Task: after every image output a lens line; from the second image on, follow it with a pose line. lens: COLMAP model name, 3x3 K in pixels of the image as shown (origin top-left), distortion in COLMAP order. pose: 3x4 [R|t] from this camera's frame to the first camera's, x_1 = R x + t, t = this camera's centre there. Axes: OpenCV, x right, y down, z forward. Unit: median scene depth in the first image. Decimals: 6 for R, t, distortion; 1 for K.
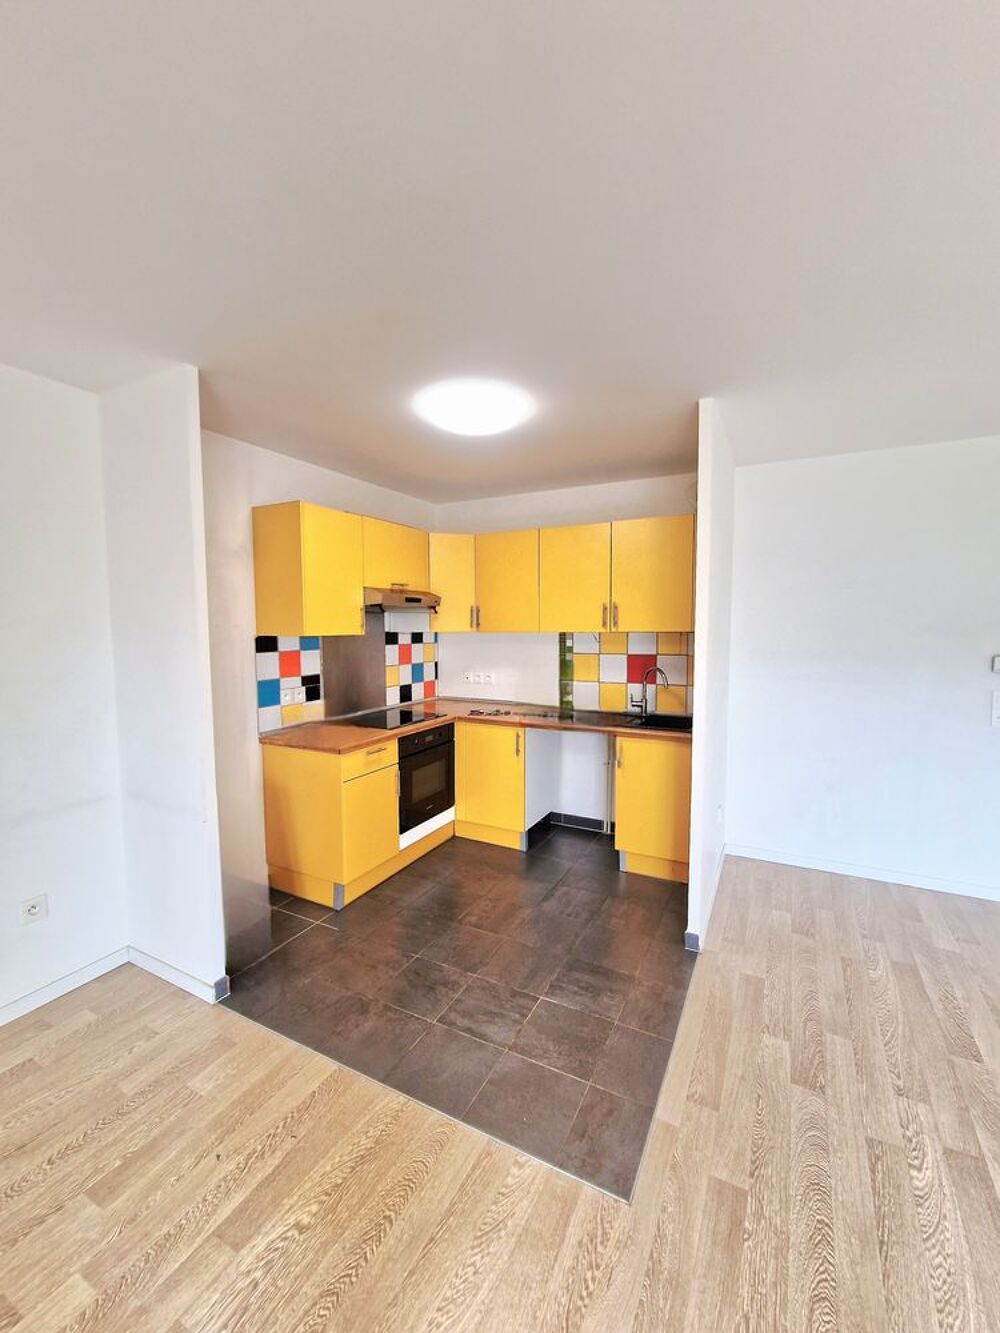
lens RADIAL K [[547.0, 0, 507.4], [0, 547.0, 663.4], [0, 0, 1]] dist [0.003480, -0.004644]
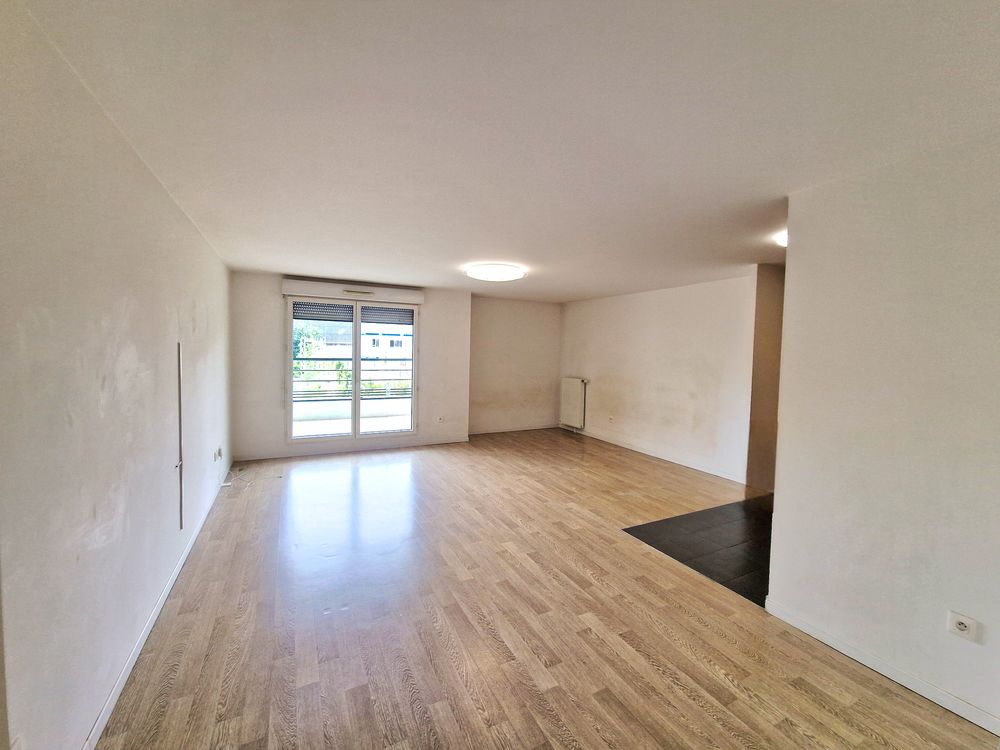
lens RADIAL K [[410.3, 0, 500.0], [0, 410.3, 375.0], [0, 0, 1]] dist [0.003480, -0.004644]
pose [[-0.582773, 0.035193, -0.811872, 1.920809], [-0.082947, 0.991268, 0.102510, -0.098926], [0.808391, 0.127082, -0.574765, 1.253009]]
